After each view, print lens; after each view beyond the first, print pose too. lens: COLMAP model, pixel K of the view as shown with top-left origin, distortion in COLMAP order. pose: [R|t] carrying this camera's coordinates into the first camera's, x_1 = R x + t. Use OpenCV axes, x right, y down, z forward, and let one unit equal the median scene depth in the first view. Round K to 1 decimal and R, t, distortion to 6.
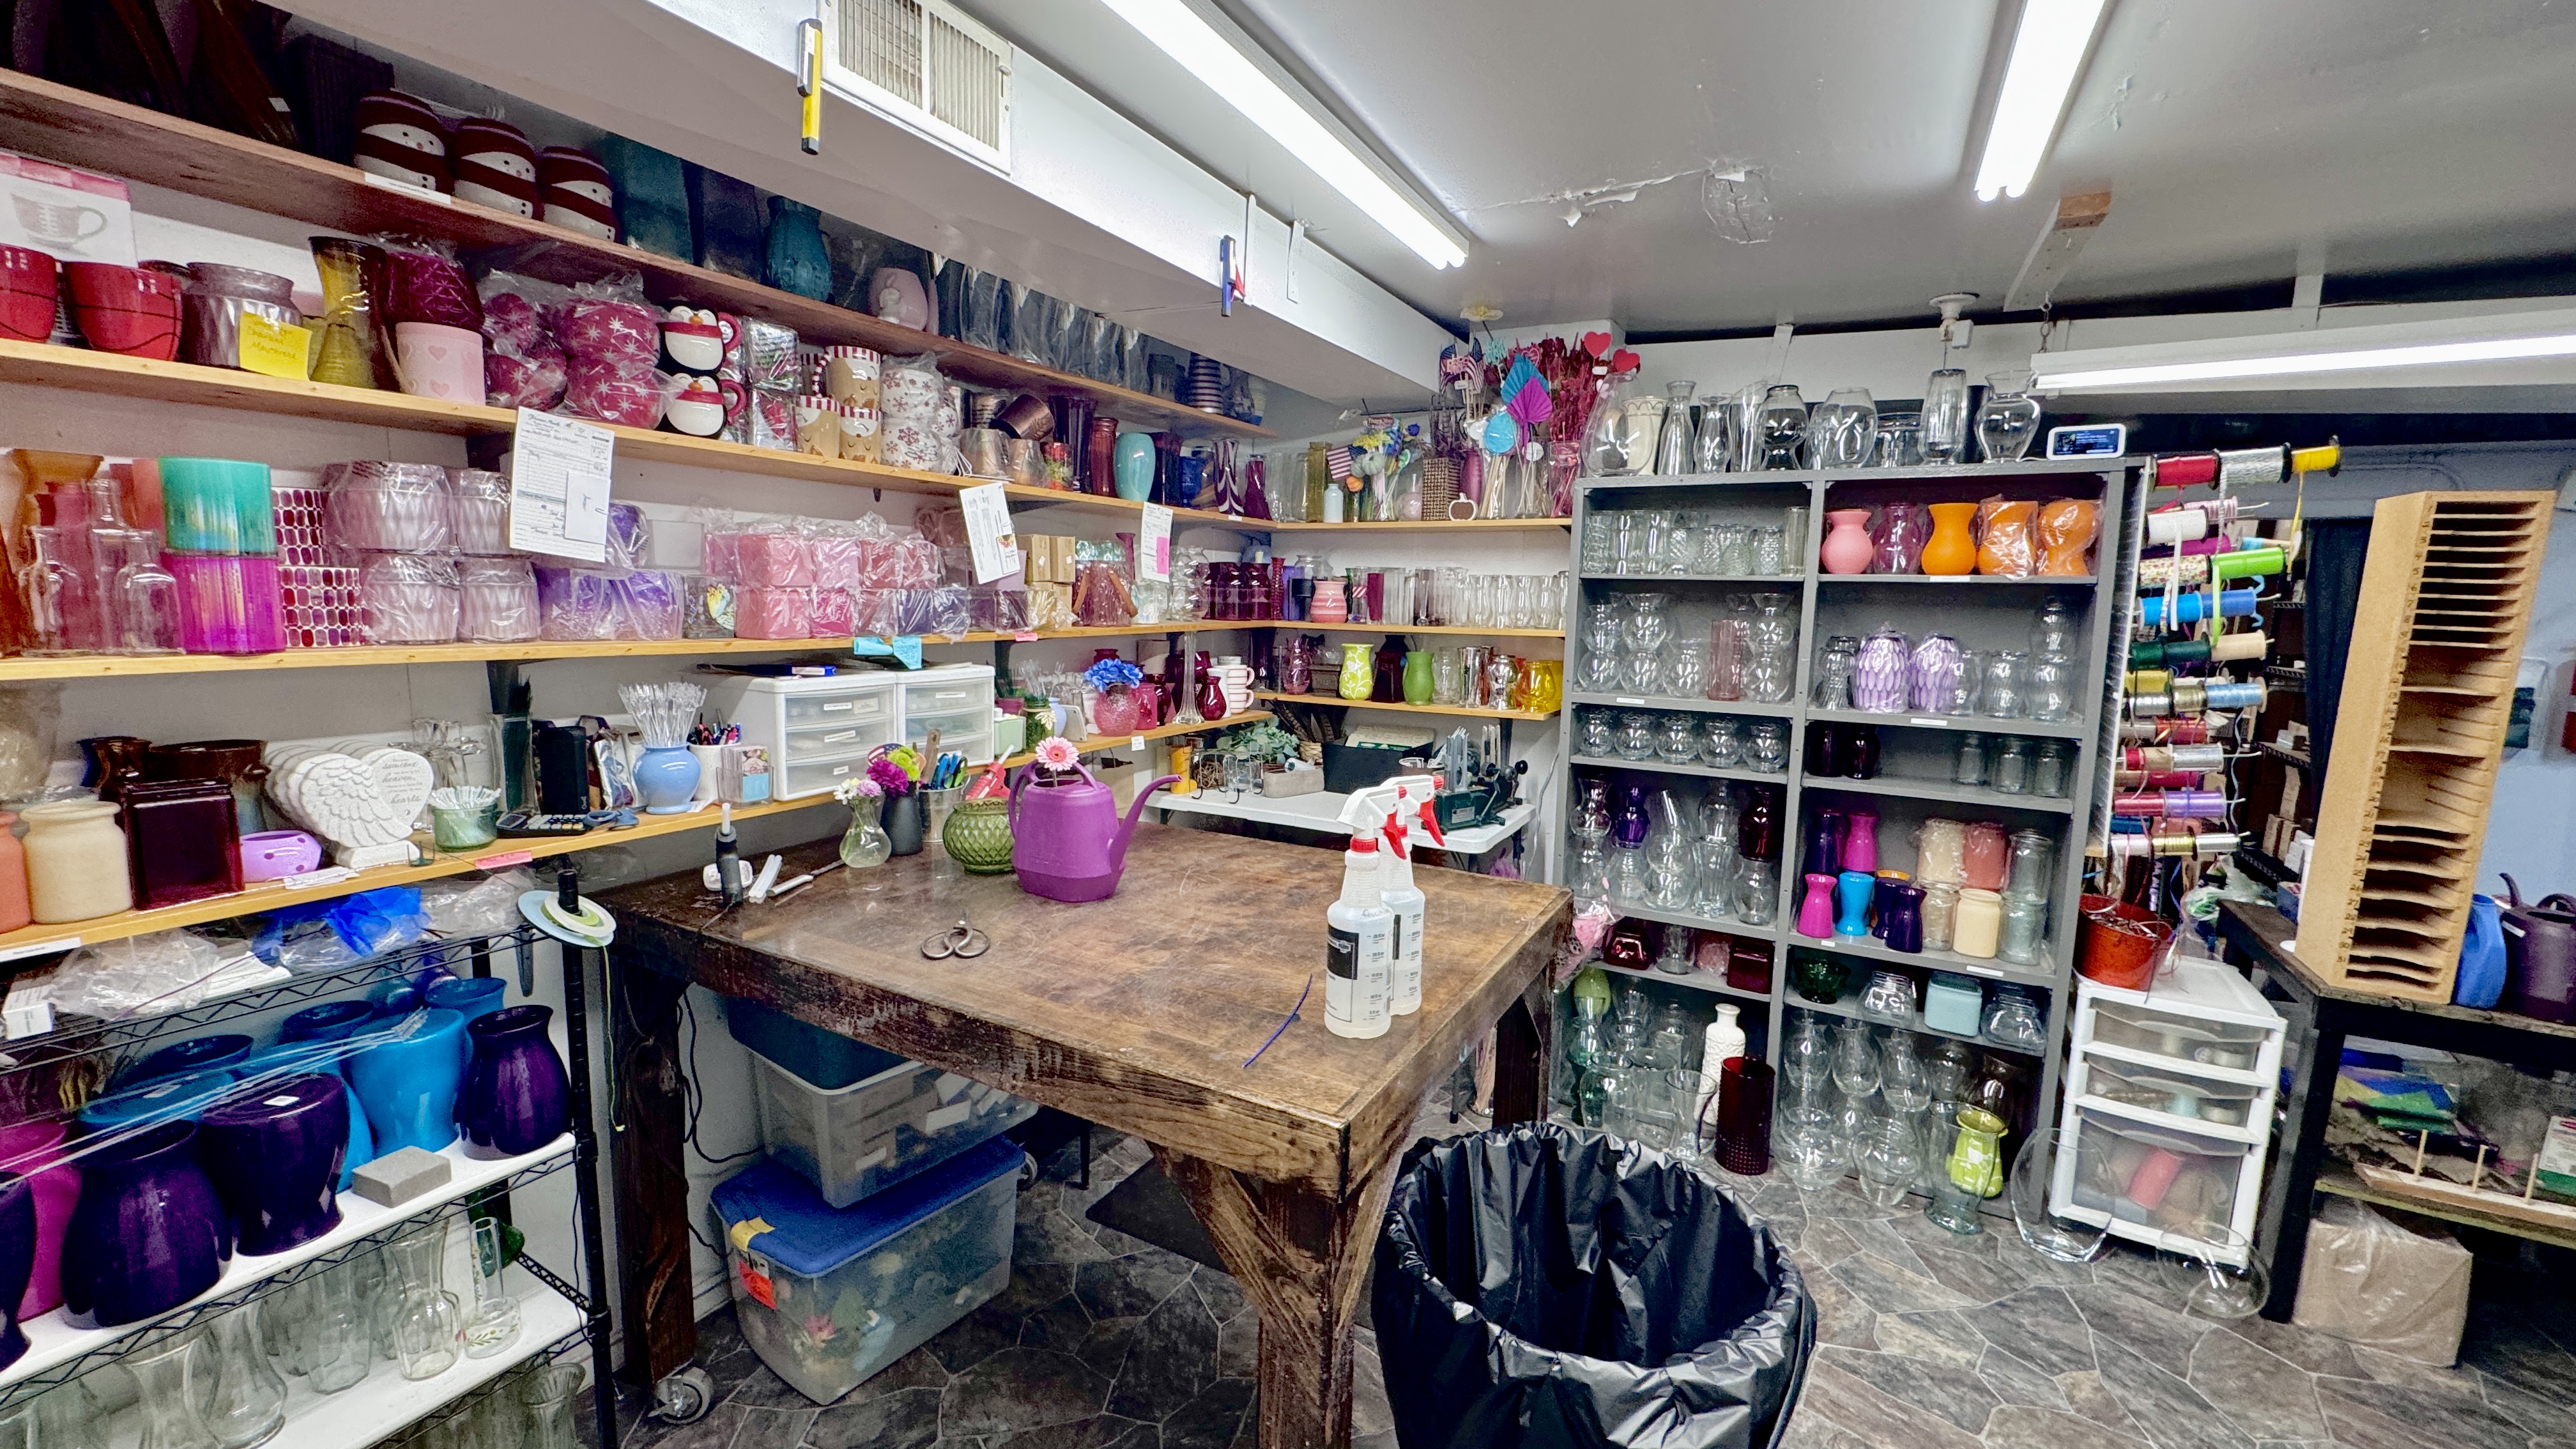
lens RADIAL K [[1027.7, 0, 1286.9], [0, 1027.7, 724.2], [0, 0, 1]] dist [0.001079, -0.000059]
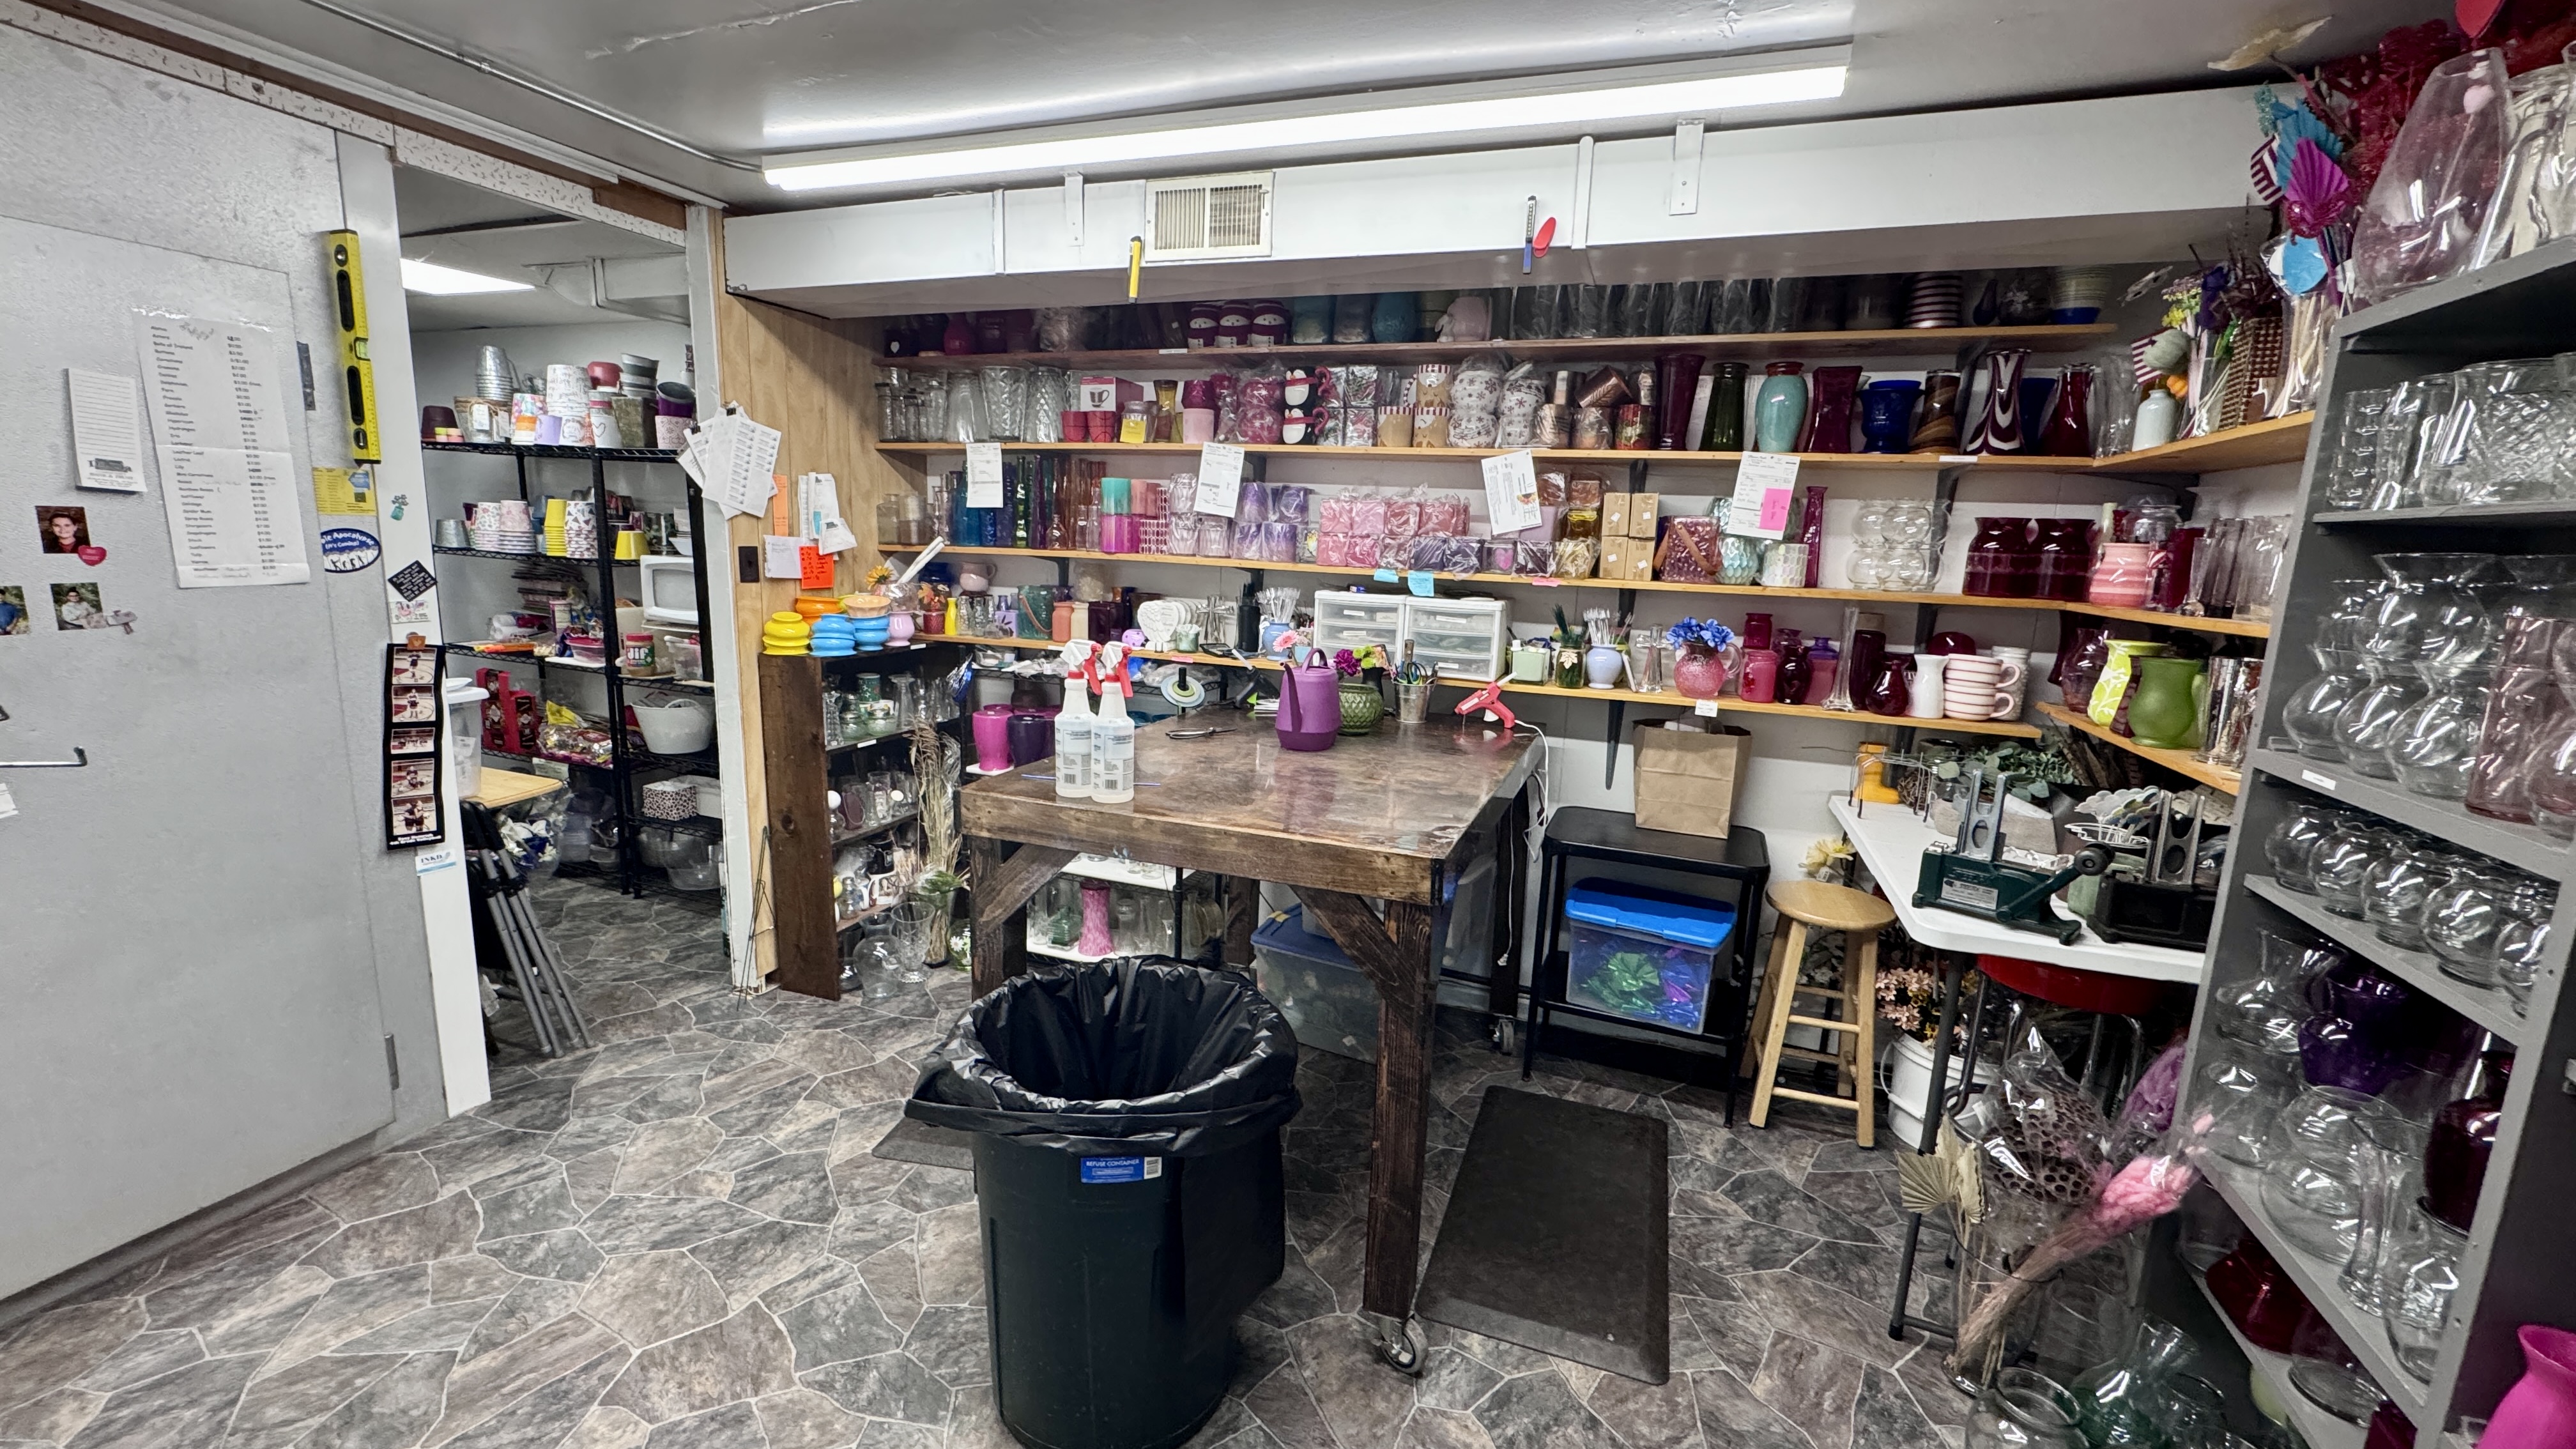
lens RADIAL K [[1027.7, 0, 1286.9], [0, 1027.7, 724.2], [0, 0, 1]] dist [0.001079, -0.000059]
pose [[0.150525, 0.164088, -0.974894, 0.990593], [-0.167369, 0.976124, 0.138453, -0.046407], [0.974336, 0.142326, 0.174394, 0.622841]]
